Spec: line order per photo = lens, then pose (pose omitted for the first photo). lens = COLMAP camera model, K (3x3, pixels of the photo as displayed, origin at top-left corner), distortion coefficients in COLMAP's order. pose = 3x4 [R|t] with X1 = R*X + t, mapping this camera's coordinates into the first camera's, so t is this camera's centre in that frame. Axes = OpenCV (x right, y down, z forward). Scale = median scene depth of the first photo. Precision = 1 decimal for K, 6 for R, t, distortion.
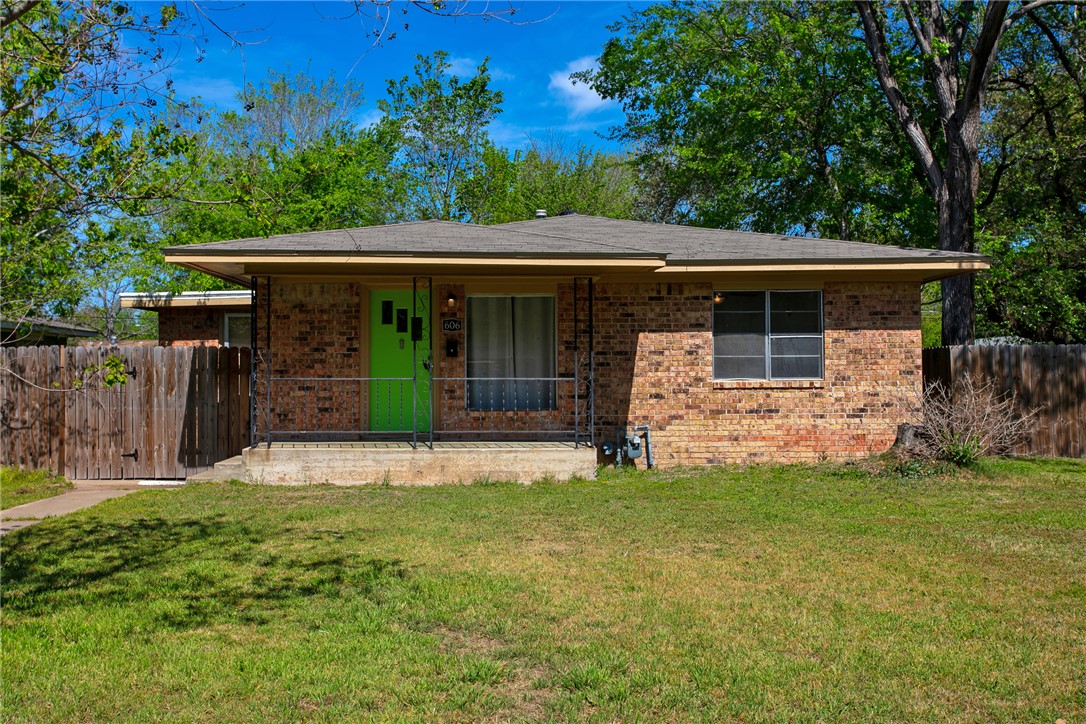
lens RADIAL K [[1154.8, 0, 542.7], [0, 1154.8, 361.2], [0, 0, 1]] dist [0.019068, 0.000000]
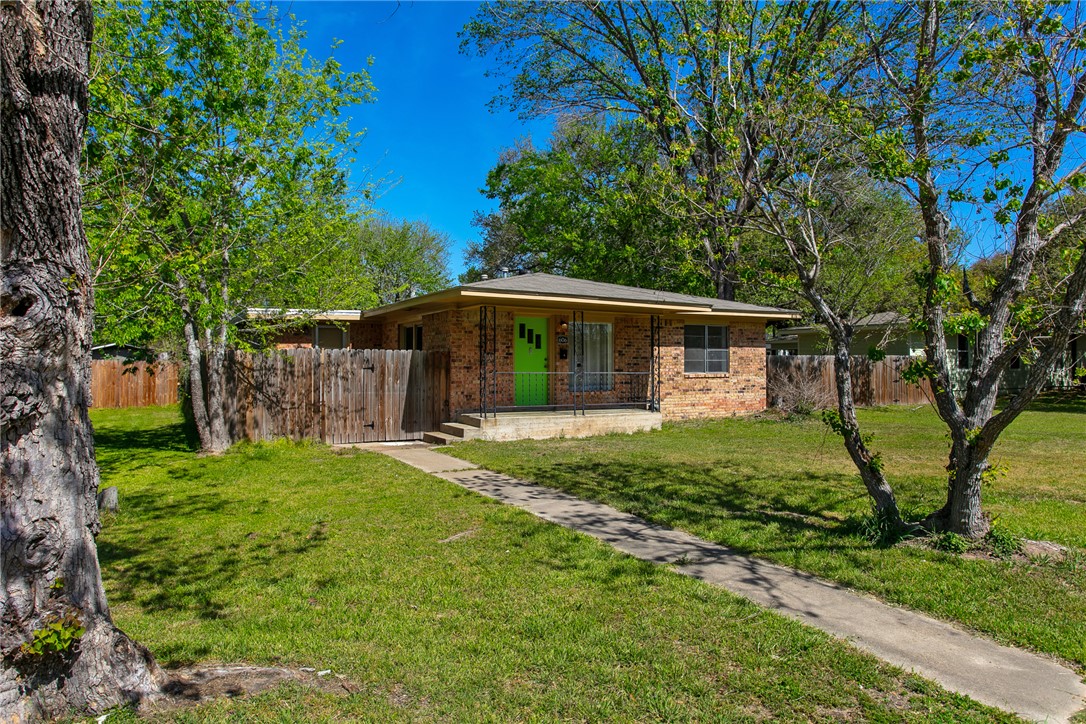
lens RADIAL K [[705.7, 0, 542.7], [0, 705.7, 365.3], [0, 0, 1]] dist [-0.001722, 0.000019]
pose [[0.874867, 0.005700, 0.484330, -0.591698], [-0.011950, 0.999880, 0.009819, -0.004462], [-0.484216, -0.014378, 0.874830, 0.131860]]
